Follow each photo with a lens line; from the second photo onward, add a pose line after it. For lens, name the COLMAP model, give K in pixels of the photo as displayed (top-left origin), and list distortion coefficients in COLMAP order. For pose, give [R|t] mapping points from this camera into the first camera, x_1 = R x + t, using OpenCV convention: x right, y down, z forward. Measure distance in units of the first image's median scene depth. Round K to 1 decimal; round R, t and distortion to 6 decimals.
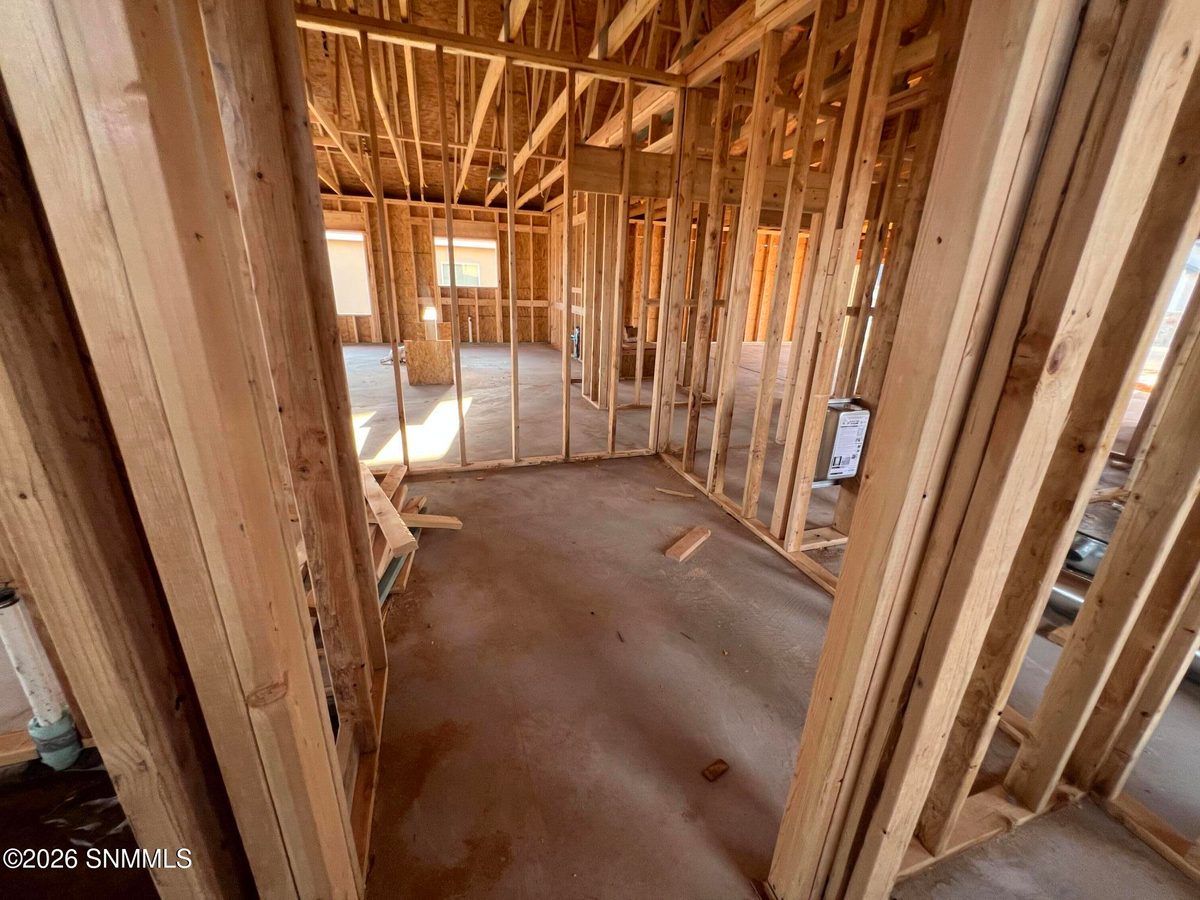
lens RADIAL K [[481.0, 0, 600.2], [0, 481.0, 446.8], [0, 0, 1]] dist [-0.002101, 0.000063]
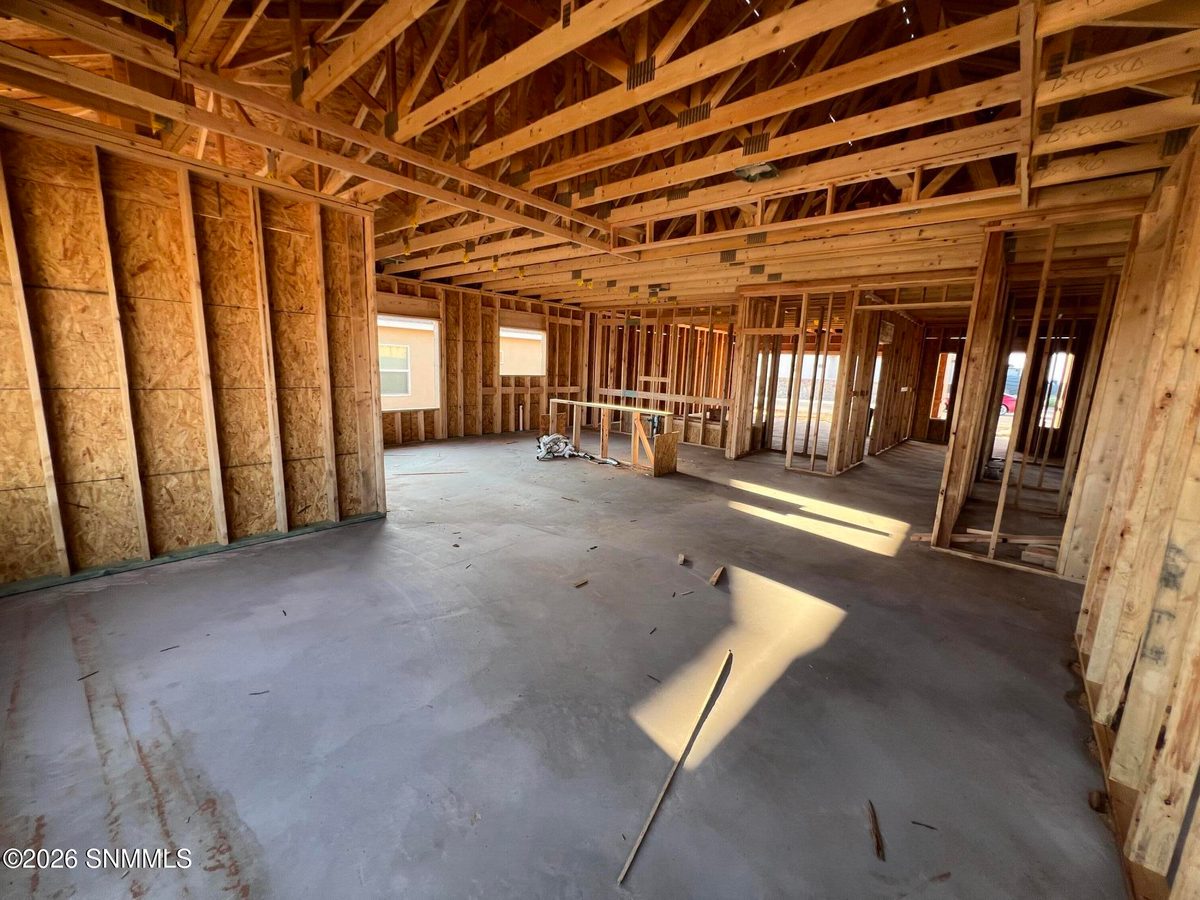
lens RADIAL K [[481.0, 0, 604.3], [0, 481.0, 446.3], [0, 0, 1]] dist [-0.002101, 0.000063]
pose [[0.867714, -0.076993, 0.491065, -0.653318], [0.135179, 0.987248, -0.084072, -0.087905], [-0.478330, 0.139332, 0.867057, 0.089940]]
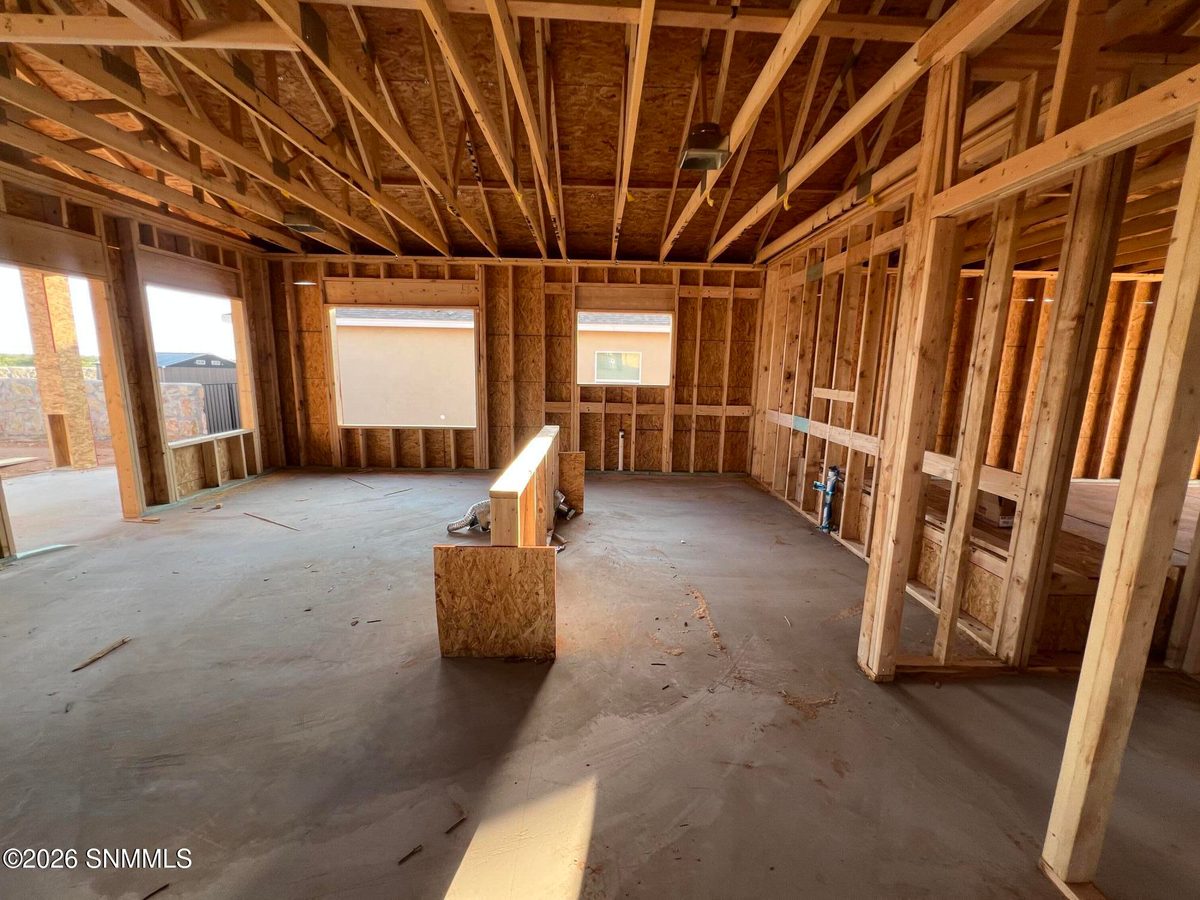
lens RADIAL K [[481.0, 0, 601.6], [0, 481.0, 450.9], [0, 0, 1]] dist [-0.002101, 0.000063]
pose [[0.947936, 0.047185, -0.314947, -0.103902], [-0.090034, 0.988324, -0.122917, -0.175979], [0.305470, 0.144873, 0.941116, 0.431646]]
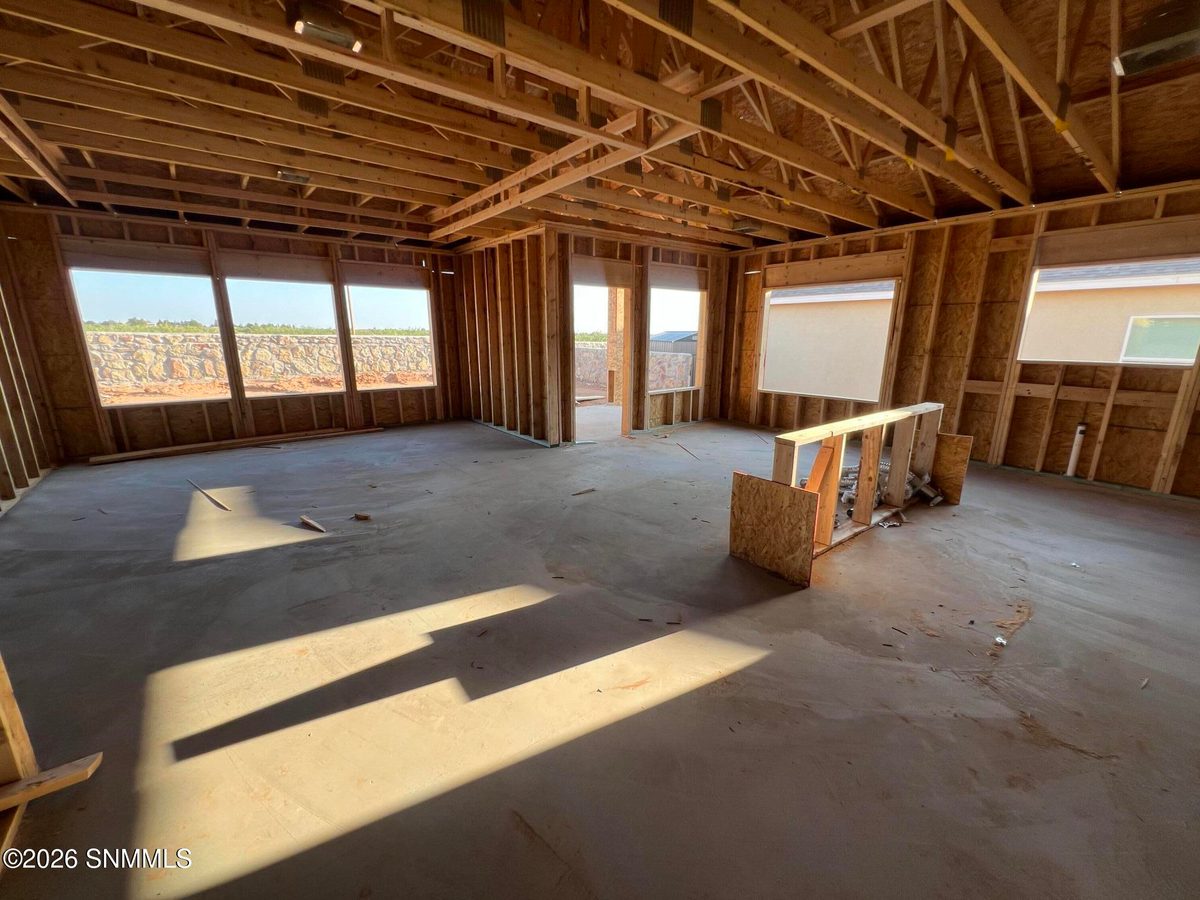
lens RADIAL K [[481.0, 0, 601.1], [0, 481.0, 450.9], [0, 0, 1]] dist [-0.002101, 0.000063]
pose [[0.325250, 0.198729, -0.924510, 0.016062], [-0.281216, 0.953763, 0.106082, -0.173637], [0.902845, 0.225484, 0.366097, 0.433282]]
